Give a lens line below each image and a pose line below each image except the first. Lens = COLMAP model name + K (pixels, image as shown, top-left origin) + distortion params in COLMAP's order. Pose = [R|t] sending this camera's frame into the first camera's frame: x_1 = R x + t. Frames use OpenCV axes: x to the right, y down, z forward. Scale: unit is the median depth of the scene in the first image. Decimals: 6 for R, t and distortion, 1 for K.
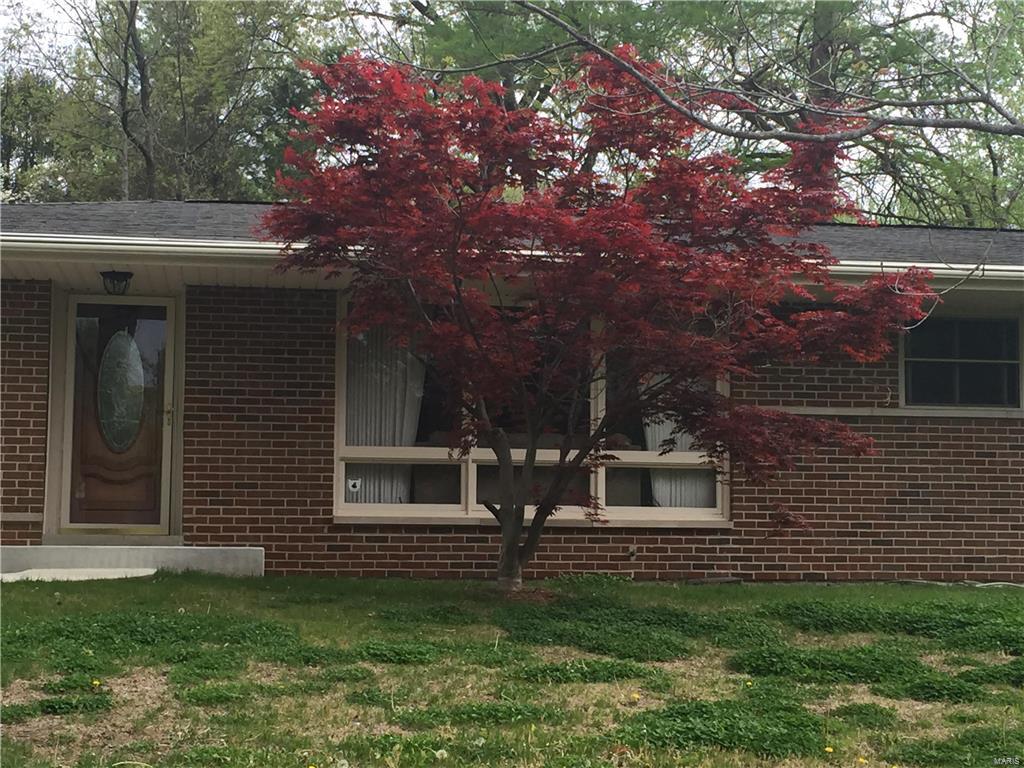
lens RADIAL K [[1879.1, 0, 512.0], [0, 1879.1, 384.0], [0, 0, 1]] dist [0.154366, 0.050057]
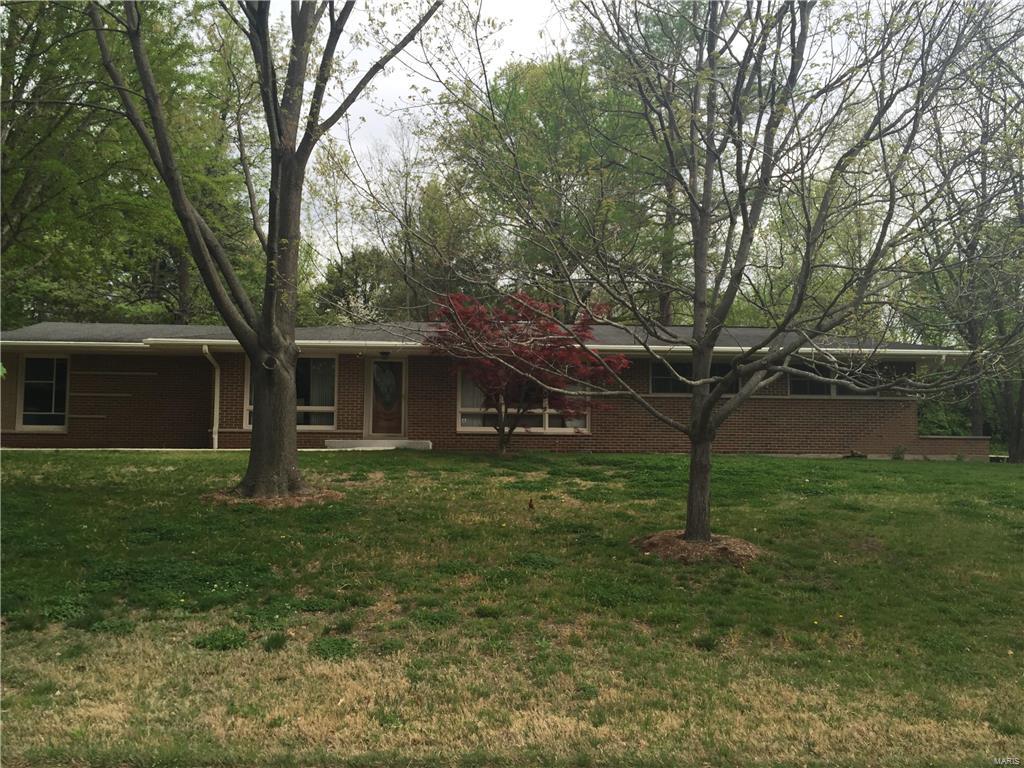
lens RADIAL K [[877.7, 0, 512.0], [0, 877.7, 384.0], [0, 0, 1]] dist [0.133921, -0.000855]
pose [[0.993436, -0.007438, -0.114144, 0.158027], [0.008523, 0.999923, 0.009021, -0.017608], [0.114068, -0.009935, 0.993423, -0.397859]]
